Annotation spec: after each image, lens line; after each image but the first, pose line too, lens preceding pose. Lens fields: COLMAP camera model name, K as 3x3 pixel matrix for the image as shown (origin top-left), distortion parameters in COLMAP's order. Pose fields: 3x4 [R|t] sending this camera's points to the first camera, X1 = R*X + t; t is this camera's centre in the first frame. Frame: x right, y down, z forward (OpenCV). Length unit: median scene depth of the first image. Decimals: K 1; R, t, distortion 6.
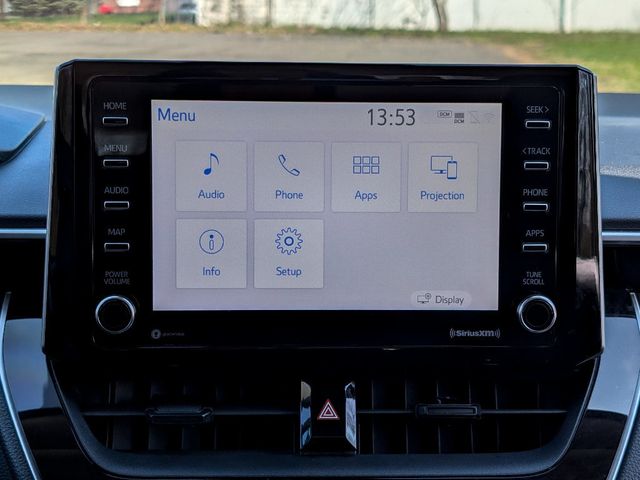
lens RADIAL K [[983.1, 0, 320.0], [0, 983.1, 240.0], [0, 0, 1]] dist [0.031192, 0.011209]
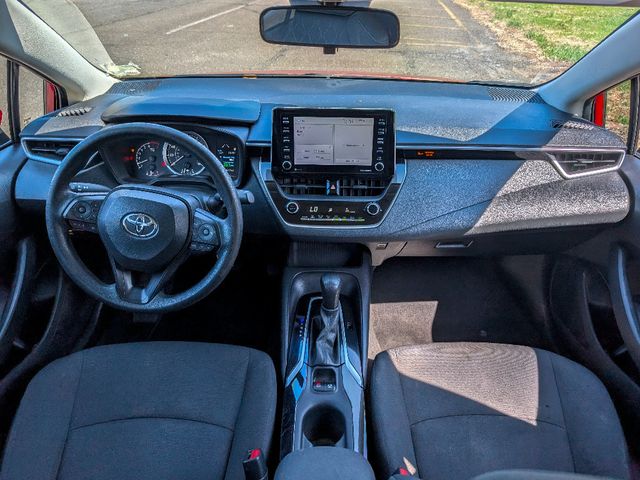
lens RADIAL K [[453.1, 0, 337.3], [0, 453.1, 232.4], [0, 0, 1]] dist [0.001346, -0.005615]
pose [[0.999307, 0.024135, -0.028330, 0.092561], [-0.013812, 0.947352, 0.319897, -0.299921], [0.034559, -0.319284, 0.947029, -1.068235]]
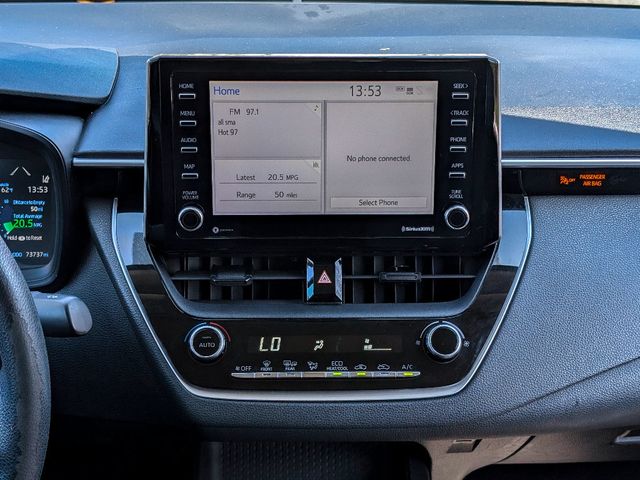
lens RADIAL K [[983.1, 0, 320.0], [0, 983.1, 240.0], [0, 0, 1]] dist [0.031192, 0.011209]
pose [[0.999887, -0.000464, -0.014996, 0.024608], [0.003286, 0.982036, 0.188666, -0.185819], [0.014639, -0.188694, 0.981927, -0.551493]]
